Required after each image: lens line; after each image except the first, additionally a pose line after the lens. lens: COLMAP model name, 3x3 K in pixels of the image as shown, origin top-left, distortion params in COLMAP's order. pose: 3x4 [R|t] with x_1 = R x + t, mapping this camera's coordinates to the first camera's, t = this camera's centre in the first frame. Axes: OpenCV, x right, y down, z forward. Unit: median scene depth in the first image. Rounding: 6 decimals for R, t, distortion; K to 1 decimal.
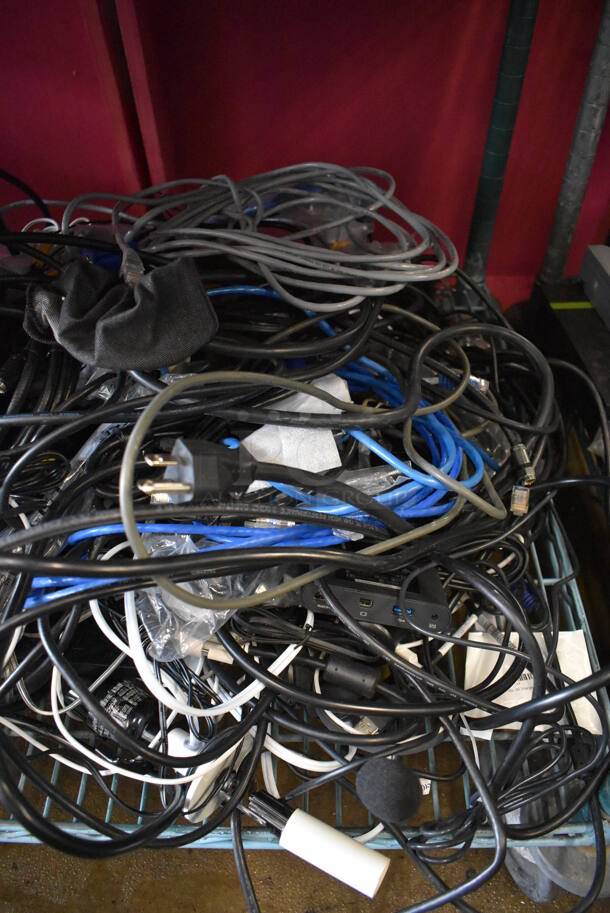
lens RADIAL K [[690.0, 0, 305.5], [0, 690.0, 460.3], [0, 0, 1]] dist [-0.099680, 0.008809]
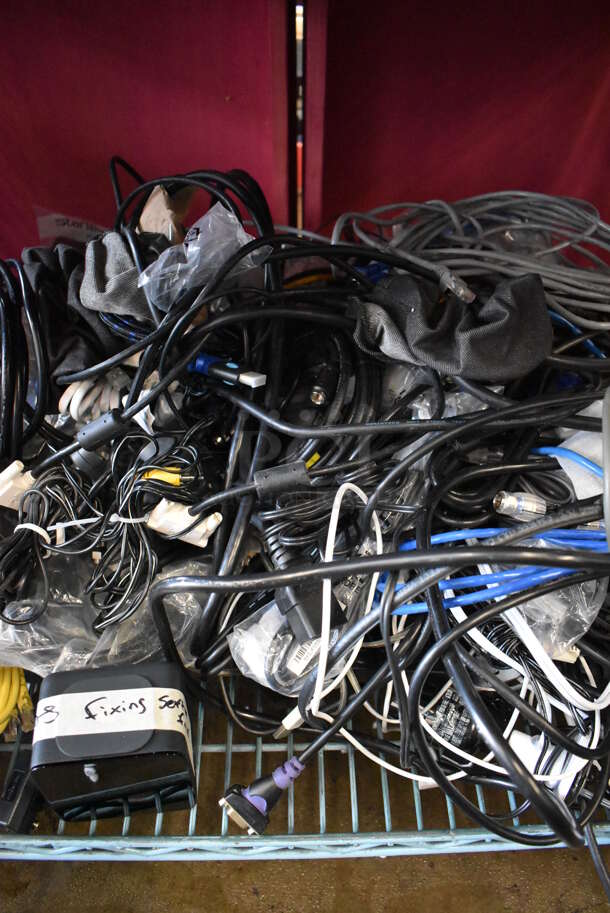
lens RADIAL K [[690.0, 0, 305.5], [0, 690.0, 460.3], [0, 0, 1]] dist [-0.099680, 0.008809]
pose [[0.999502, -0.005009, 0.031146, -0.409806], [0.006349, 0.999051, -0.043099, 0.023812], [-0.030900, 0.043275, 0.998585, -0.015378]]
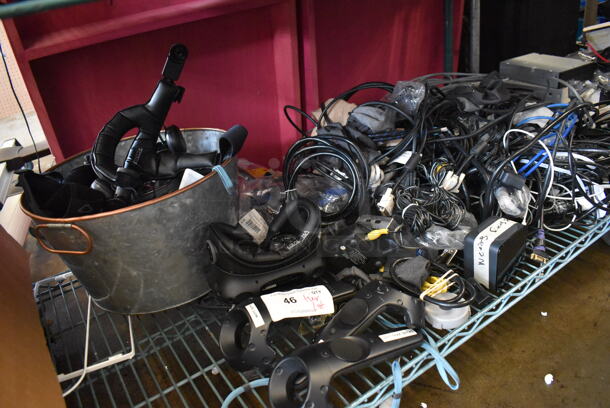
lens RADIAL K [[461.0, 0, 305.0], [0, 461.0, 204.0], [0, 0, 1]] dist [-0.099680, 0.008809]
pose [[0.831030, -0.360583, 0.423521, -1.522968], [0.489487, 0.835722, -0.248941, 0.242136], [-0.264182, 0.414185, 0.871010, -0.278275]]
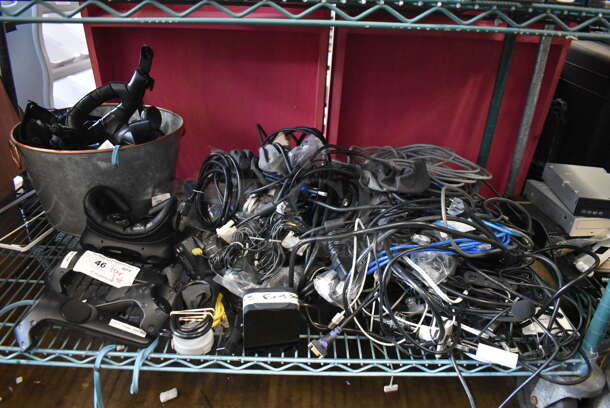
lens RADIAL K [[461.0, 0, 305.0], [0, 461.0, 204.0], [0, 0, 1]] dist [-0.099680, 0.008809]
pose [[0.998680, 0.038688, 0.033783, -0.551476], [-0.024462, 0.936623, -0.349484, 0.445582], [-0.045163, 0.348196, 0.936333, -0.590788]]
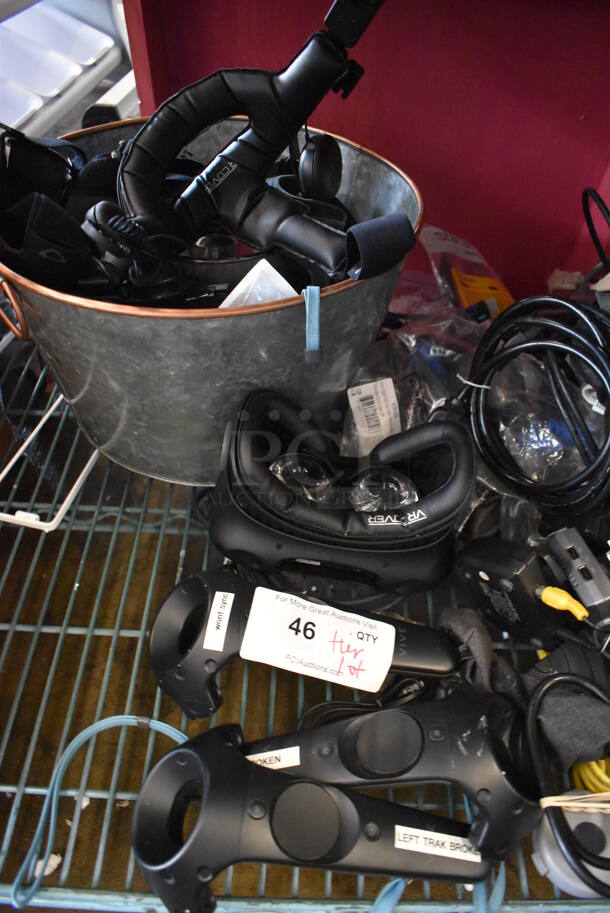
lens RADIAL K [[690.0, 0, 305.5], [0, 690.0, 460.3], [0, 0, 1]] dist [-0.099680, 0.008809]
pose [[0.998976, 0.044809, 0.006187, -1.158159], [-0.044724, 0.998912, -0.013207, -0.057072], [-0.006773, 0.012917, 0.999894, 0.015101]]
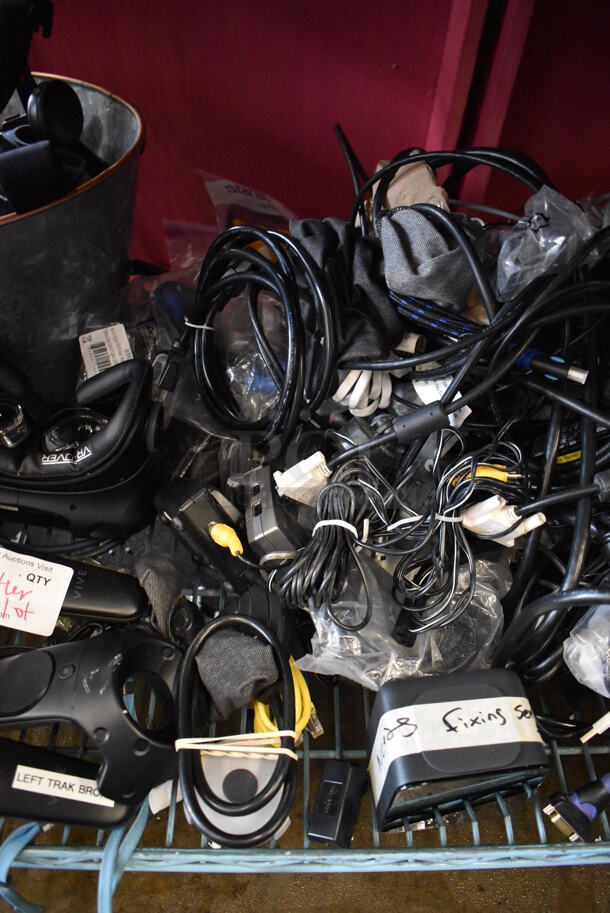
lens RADIAL K [[690.0, 0, 305.5], [0, 690.0, 460.3], [0, 0, 1]] dist [-0.099680, 0.008809]
pose [[0.999044, 0.023256, 0.037020, -0.776110], [-0.023172, 0.999728, -0.002693, -0.001005], [-0.037073, 0.001832, 0.999311, 0.037877]]
